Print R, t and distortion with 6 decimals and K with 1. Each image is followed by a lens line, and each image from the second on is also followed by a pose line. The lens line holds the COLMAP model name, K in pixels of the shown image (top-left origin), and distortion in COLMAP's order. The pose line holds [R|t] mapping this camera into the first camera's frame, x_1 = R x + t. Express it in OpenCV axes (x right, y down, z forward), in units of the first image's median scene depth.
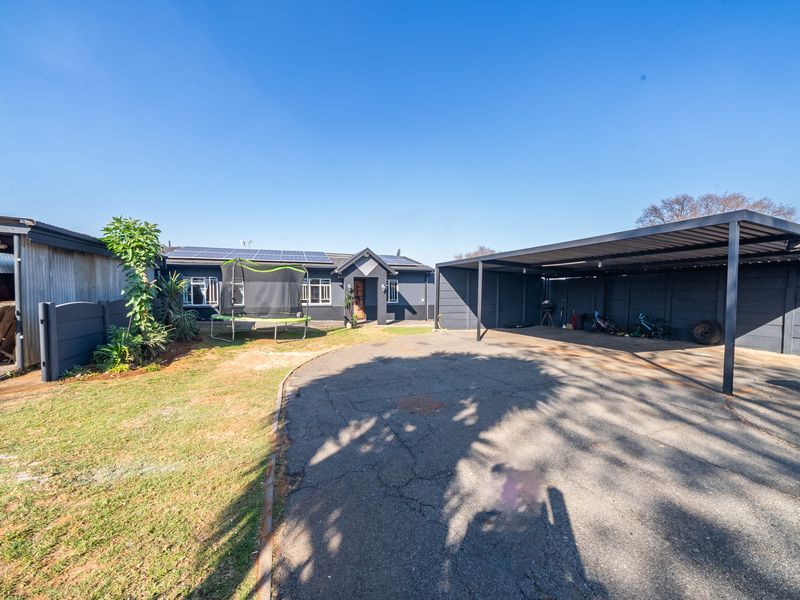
lens RADIAL K [[307.0, 0, 398.2], [0, 307.0, 302.1], [0, 0, 1]] dist [-0.007570, -0.000230]
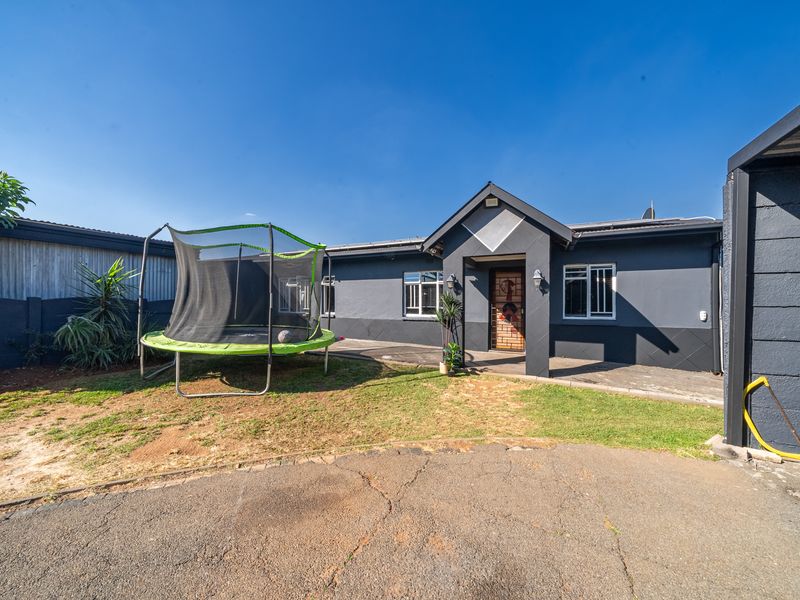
lens RADIAL K [[307.0, 0, 398.2], [0, 307.0, 302.1], [0, 0, 1]] dist [-0.007570, -0.000230]
pose [[0.705144, -0.001261, -0.709063, 0.126000], [-0.027339, 0.999207, -0.028964, -0.002058], [0.708537, 0.039809, 0.704550, 0.766377]]
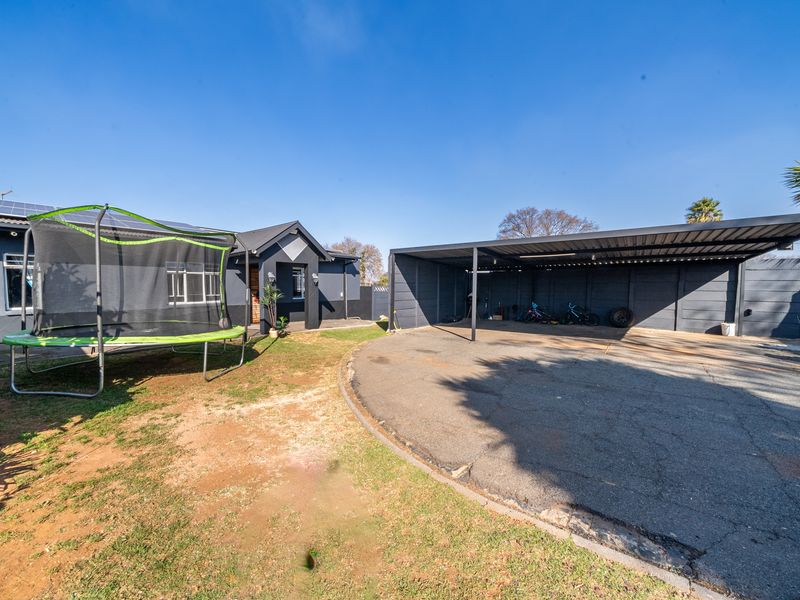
lens RADIAL K [[307.0, 0, 398.2], [0, 307.0, 302.1], [0, 0, 1]] dist [-0.007570, -0.000230]
pose [[0.857884, -0.026132, 0.513178, -0.323124], [0.015630, 0.999571, 0.024770, -0.005924], [-0.513605, -0.013229, 0.857925, 0.336966]]
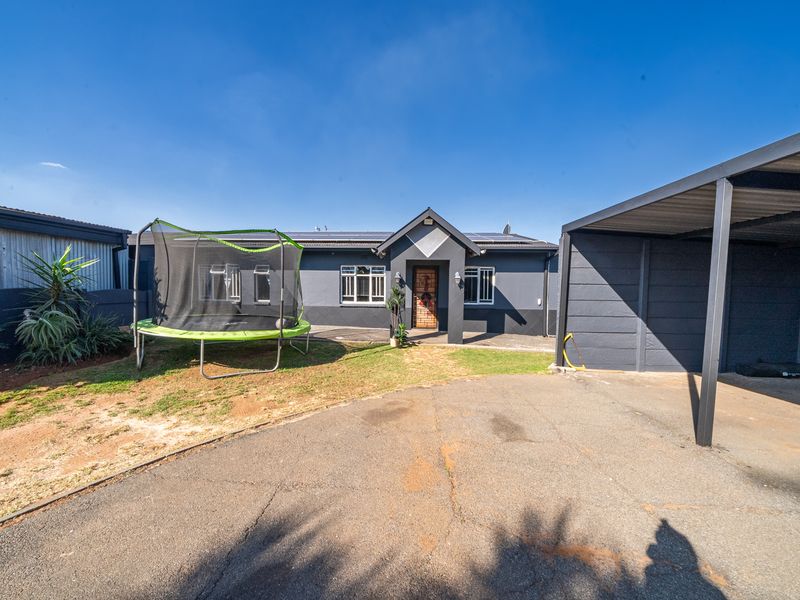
lens RADIAL K [[307.0, 0, 398.2], [0, 307.0, 302.1], [0, 0, 1]] dist [-0.007570, -0.000230]
pose [[0.924327, 0.029106, -0.380489, 0.083833], [-0.025281, 0.999567, 0.015046, -0.010731], [0.380763, -0.004288, 0.924663, 0.547812]]
